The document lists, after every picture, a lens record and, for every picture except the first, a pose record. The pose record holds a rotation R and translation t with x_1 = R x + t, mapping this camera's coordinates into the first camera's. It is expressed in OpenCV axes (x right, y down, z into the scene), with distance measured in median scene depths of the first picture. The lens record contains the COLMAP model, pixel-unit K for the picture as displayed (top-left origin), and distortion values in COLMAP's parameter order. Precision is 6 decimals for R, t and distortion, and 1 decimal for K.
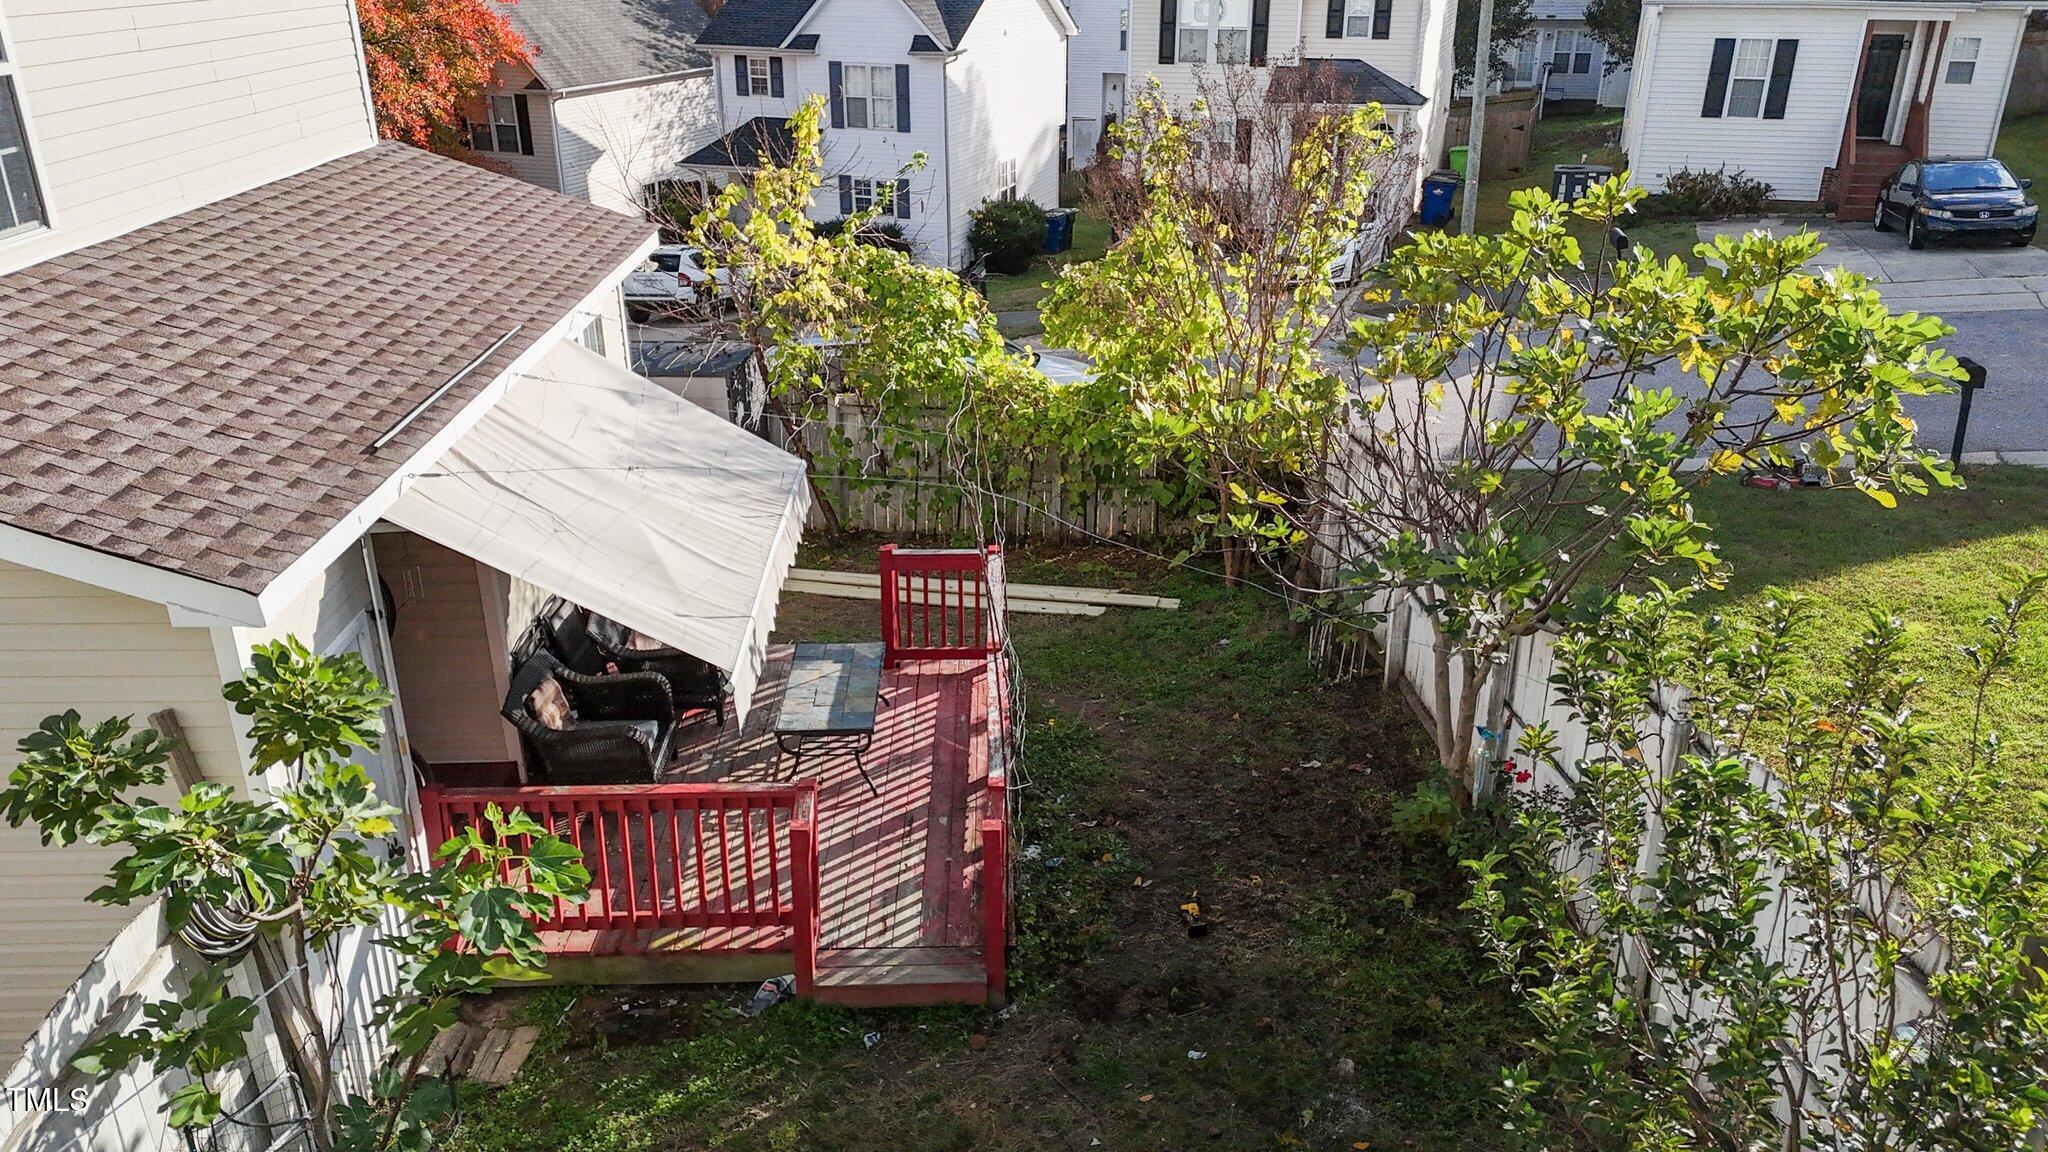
lens RADIAL K [[1505.2, 0, 1024.0], [0, 1505.2, 576.0], [0, 0, 1]] dist [0.029391, -0.001664]
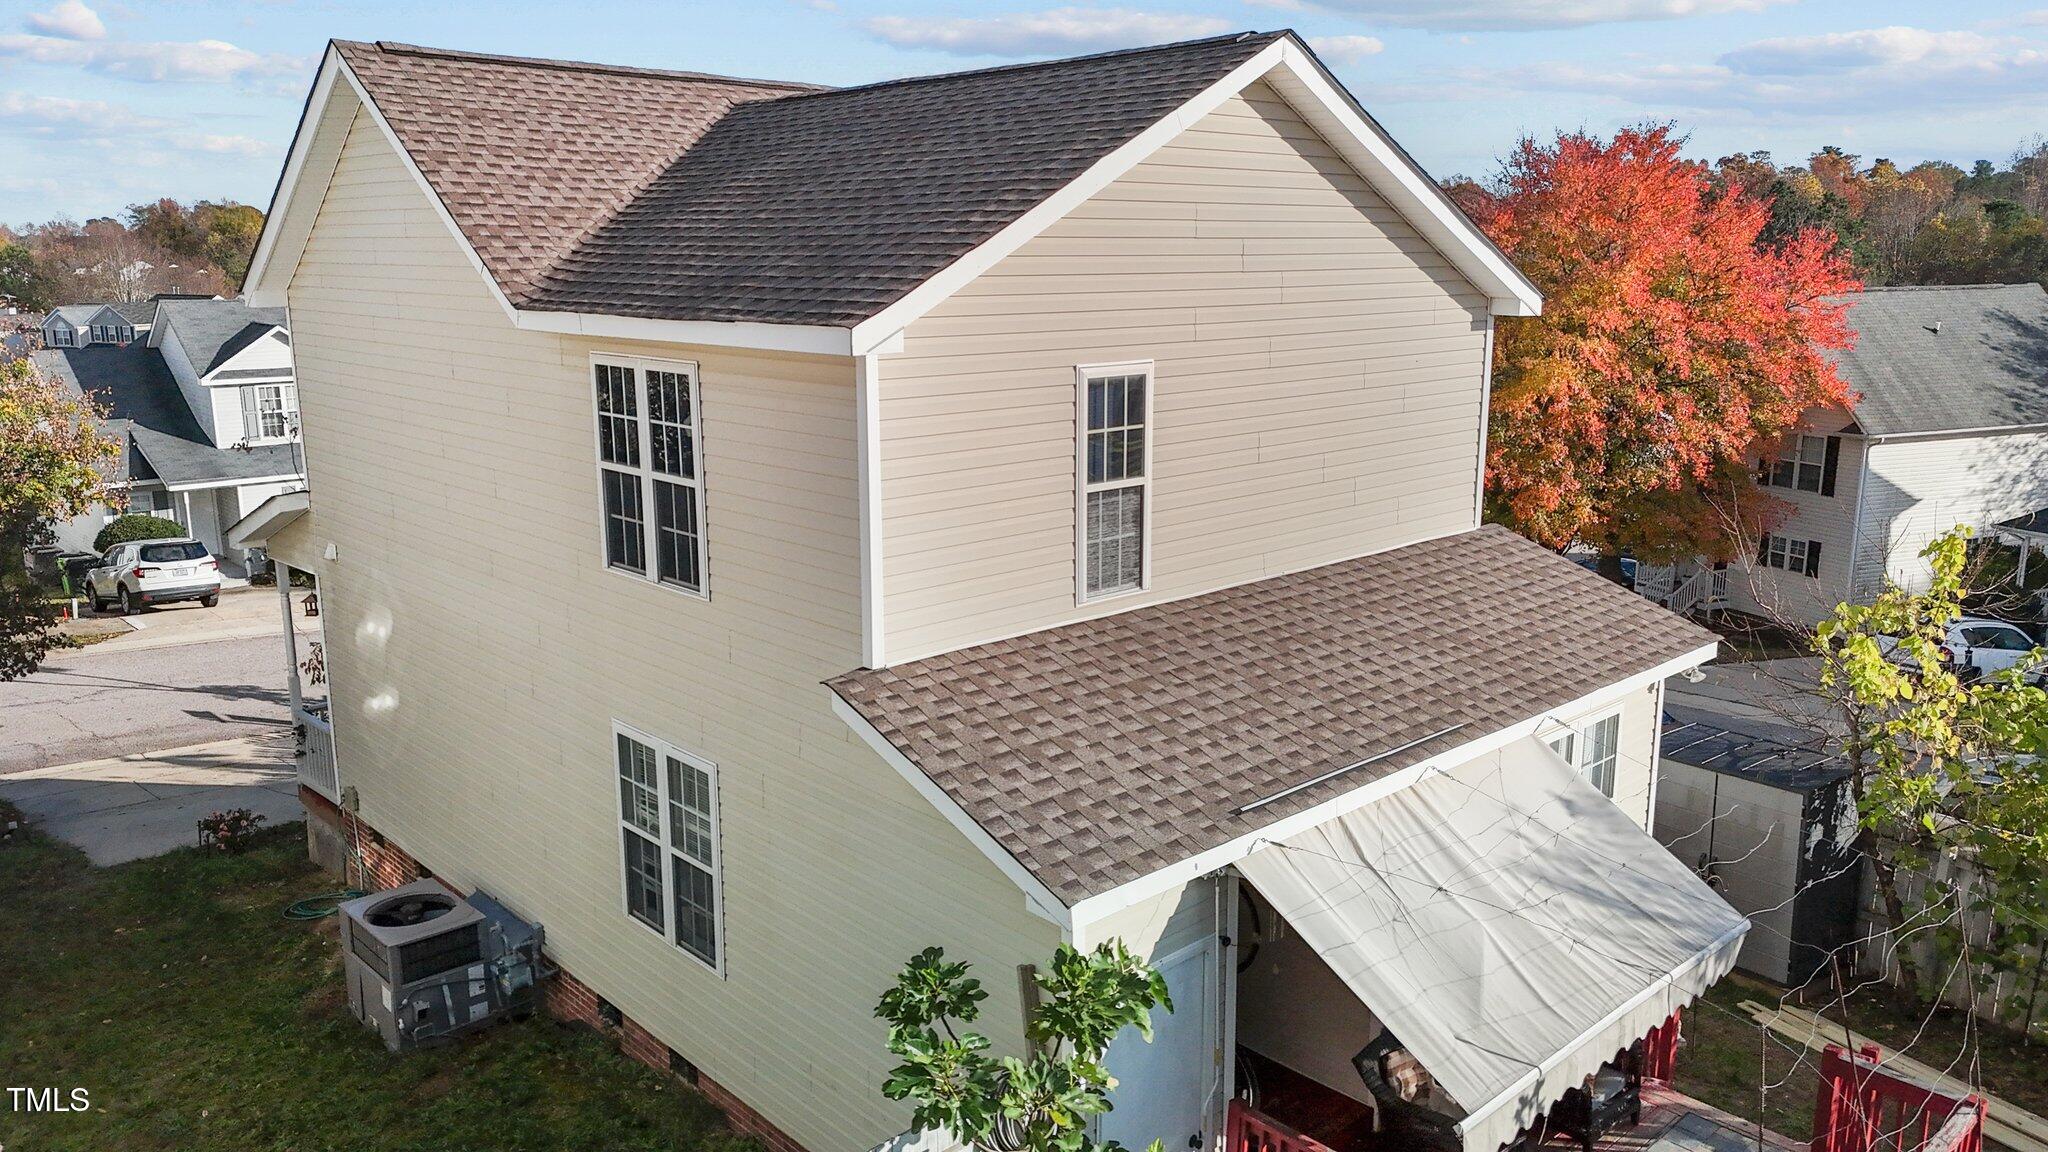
lens RADIAL K [[1483.8, 0, 1024.0], [0, 1483.8, 576.0], [0, 0, 1]] dist [0.042778, -0.004459]
pose [[0.659353, 0.155178, -0.735645, 0.262662], [-0.289643, 0.955371, -0.058078, -0.122852], [0.693801, 0.251369, 0.674873, 0.015910]]
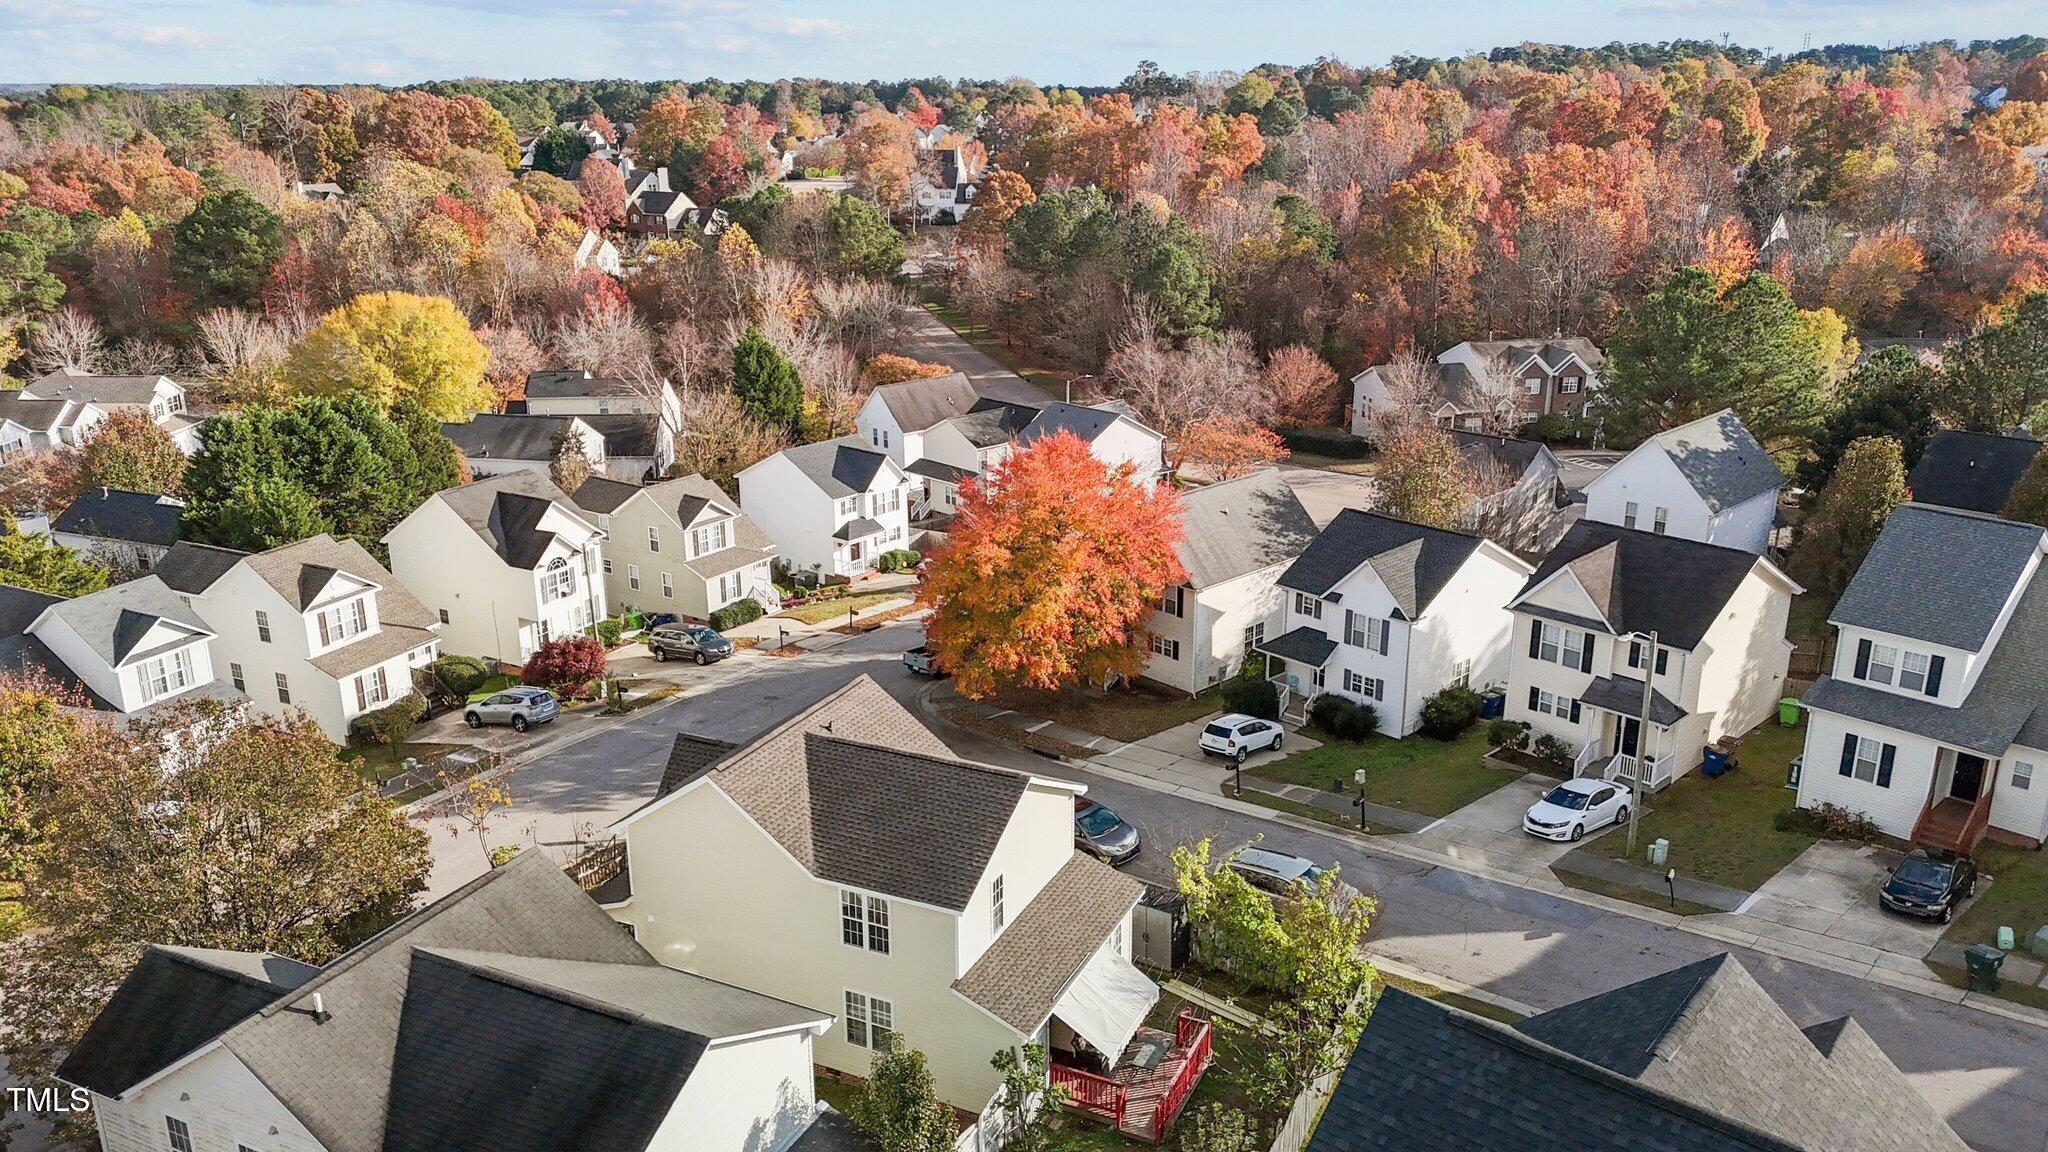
lens RADIAL K [[1483.8, 0, 1024.0], [0, 1483.8, 576.0], [0, 0, 1]] dist [0.042778, -0.004459]
pose [[0.892708, 0.135173, -0.429885, 1.268789], [-0.175607, 0.982889, -0.055608, -1.031593], [0.415013, 0.125132, 0.901169, -3.271887]]
